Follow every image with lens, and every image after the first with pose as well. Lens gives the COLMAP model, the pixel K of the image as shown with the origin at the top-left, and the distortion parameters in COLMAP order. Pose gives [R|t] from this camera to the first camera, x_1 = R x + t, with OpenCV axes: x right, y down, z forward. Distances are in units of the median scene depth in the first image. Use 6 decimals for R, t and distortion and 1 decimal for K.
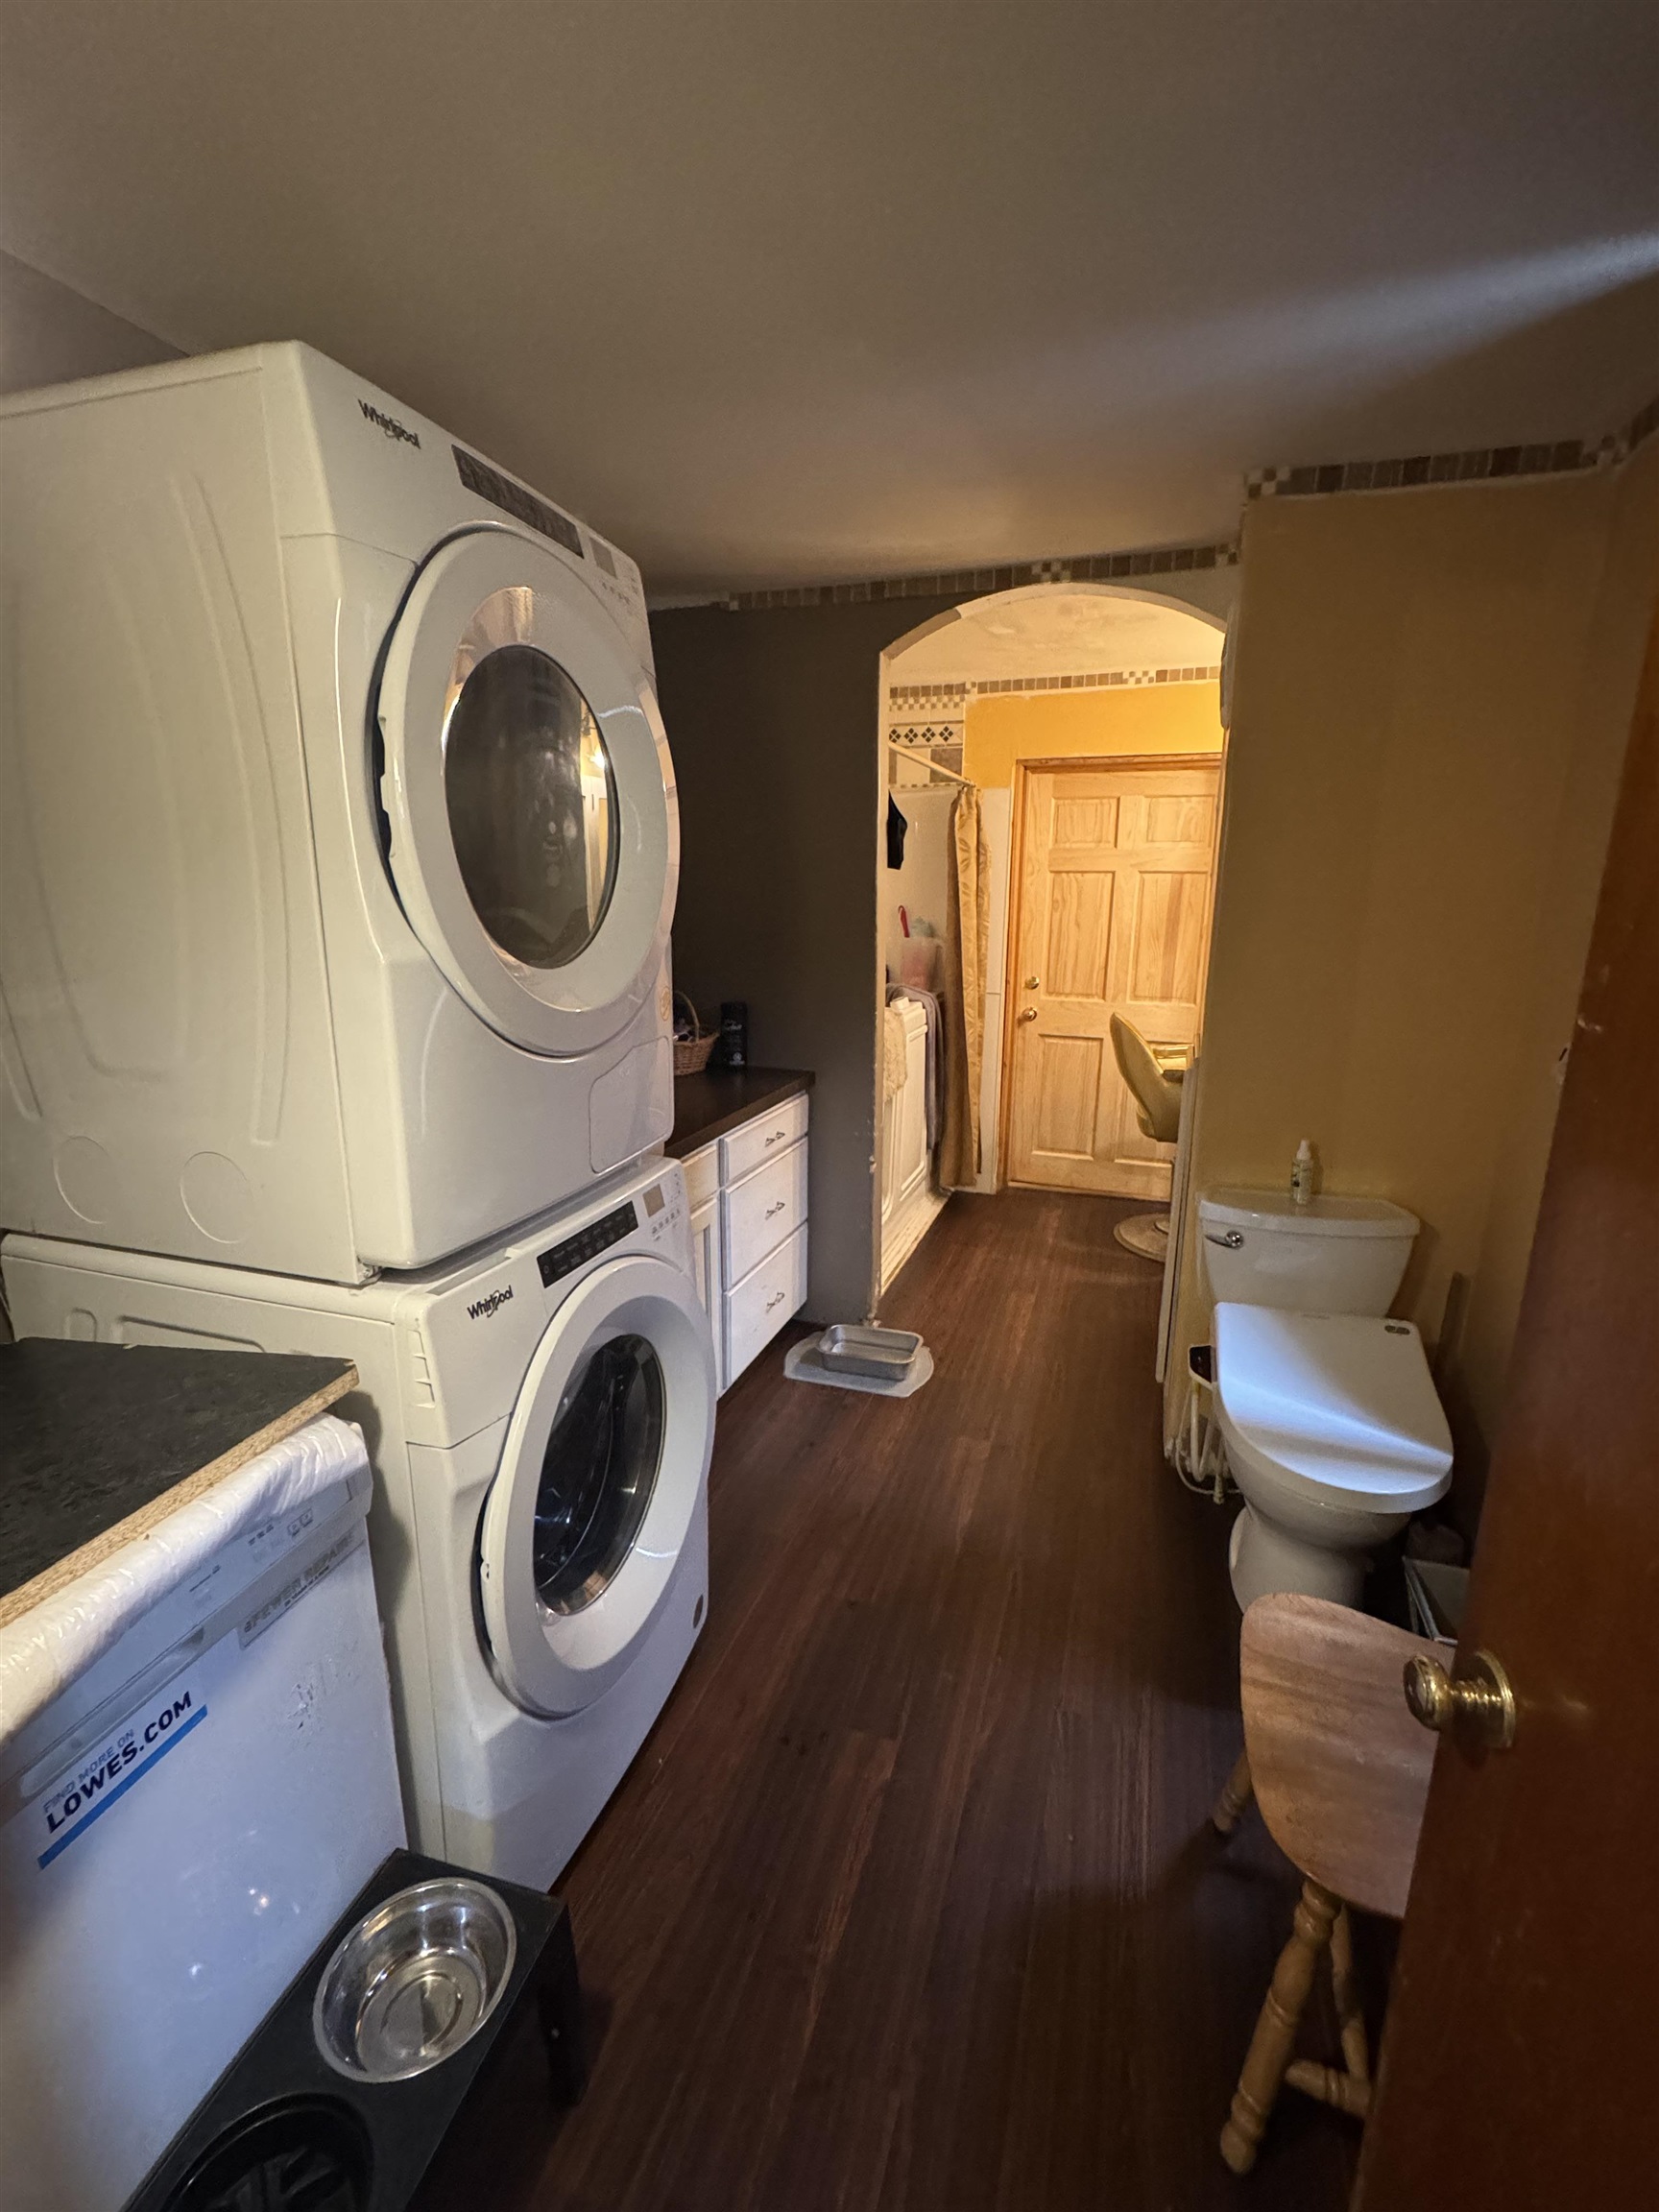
lens RADIAL K [[967.3, 0, 829.3], [0, 967.3, 1109.8], [0, 0, 1]] dist [0.002343, 0.000451]
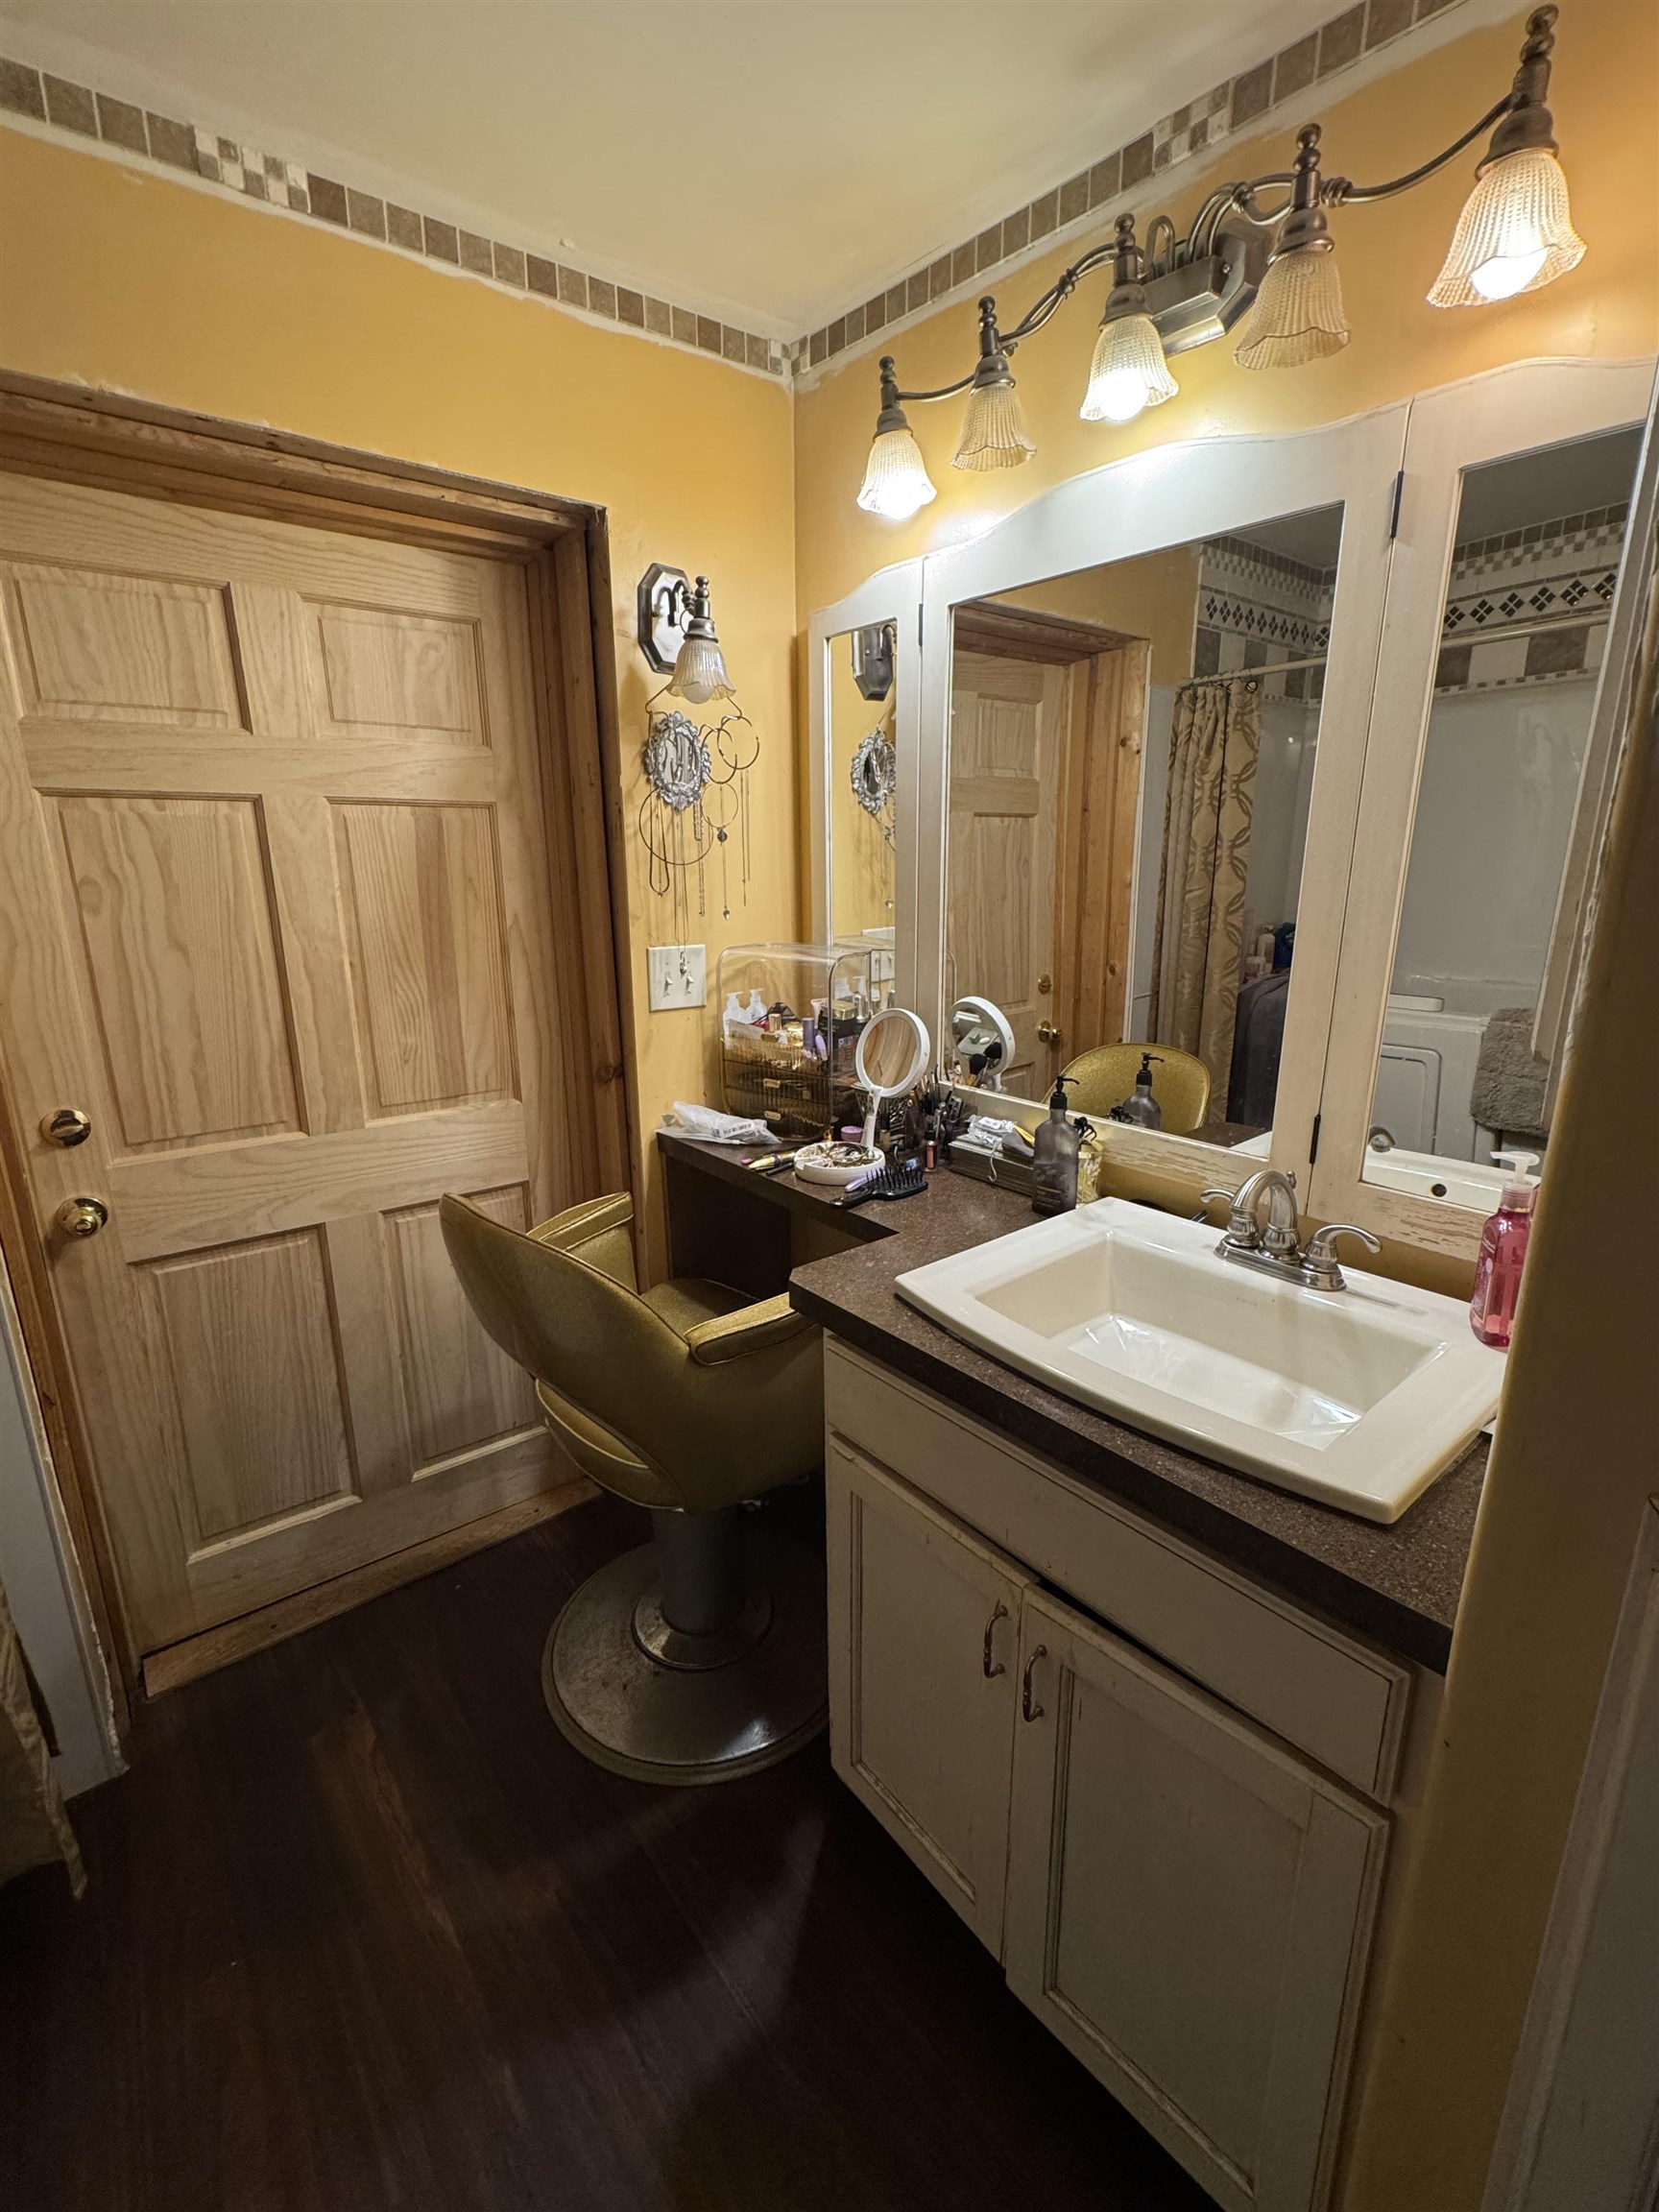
lens RADIAL K [[967.3, 0, 830.4], [0, 967.3, 1105.5], [0, 0, 1]] dist [0.002343, 0.000451]
pose [[0.533052, -0.220366, 0.816881, 0.081207], [0.202566, 0.970646, 0.129663, -0.133937], [-0.821476, 0.096355, 0.562044, 0.615714]]
